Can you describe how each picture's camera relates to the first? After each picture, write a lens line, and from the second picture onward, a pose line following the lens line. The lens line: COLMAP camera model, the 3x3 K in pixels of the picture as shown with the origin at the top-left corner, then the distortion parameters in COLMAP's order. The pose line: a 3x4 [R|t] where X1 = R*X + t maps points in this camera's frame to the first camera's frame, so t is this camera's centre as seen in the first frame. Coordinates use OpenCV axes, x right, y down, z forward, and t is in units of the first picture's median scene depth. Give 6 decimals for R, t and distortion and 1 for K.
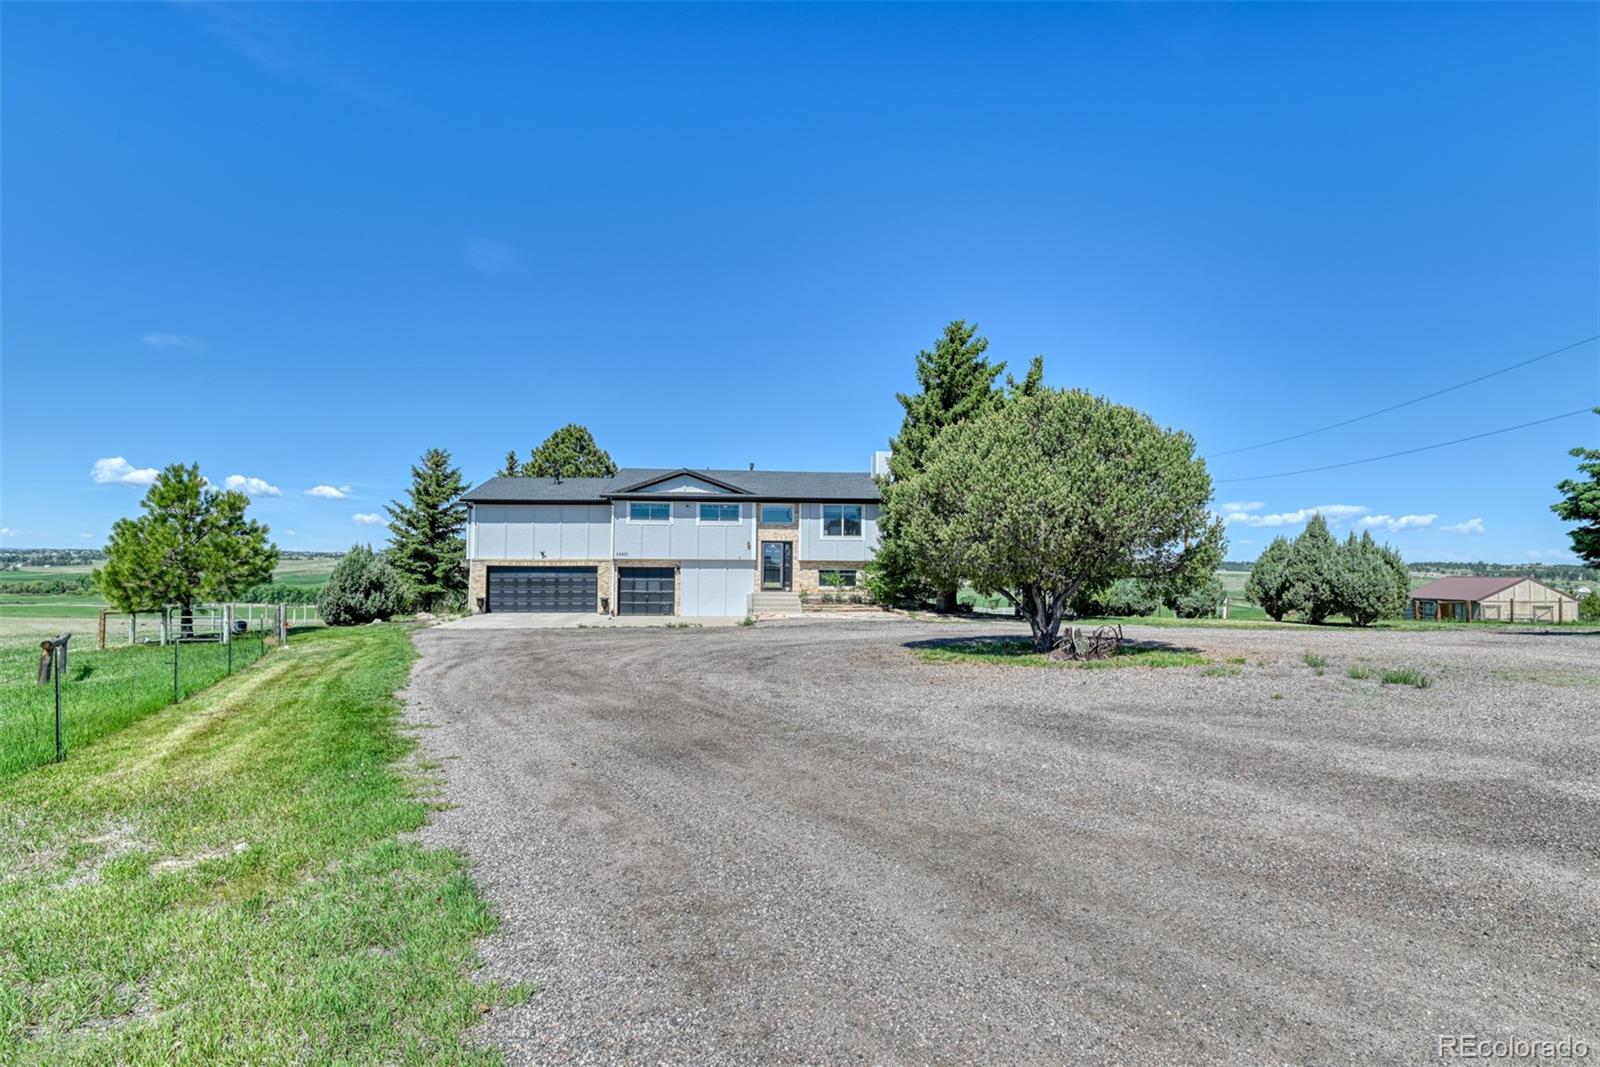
lens RADIAL K [[837.1, 0, 844.2], [0, 837.1, 534.9], [0, 0, 1]] dist [-0.011380, 0.001138]
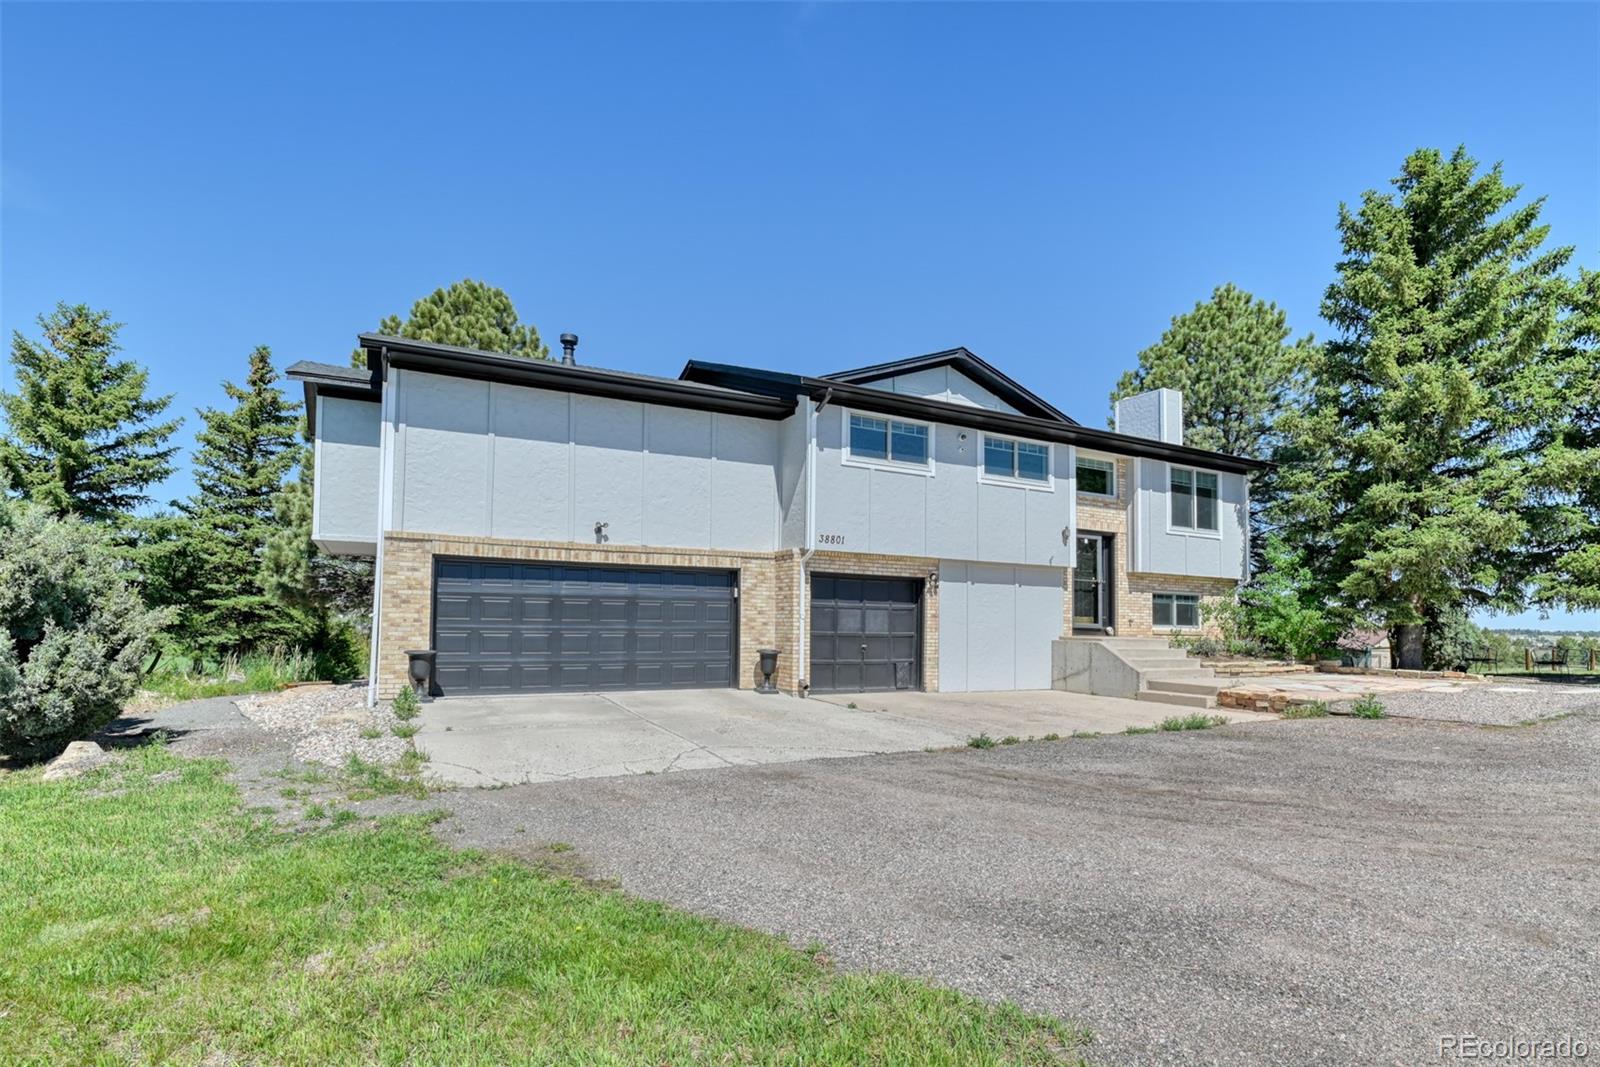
lens RADIAL K [[837.1, 0, 844.2], [0, 837.1, 534.9], [0, 0, 1]] dist [-0.011380, 0.001138]
pose [[0.911529, 0.052801, 0.407832, -0.413525], [-0.026108, 0.997153, -0.070746, 0.048109], [-0.410406, 0.053839, 0.910312, 0.624832]]
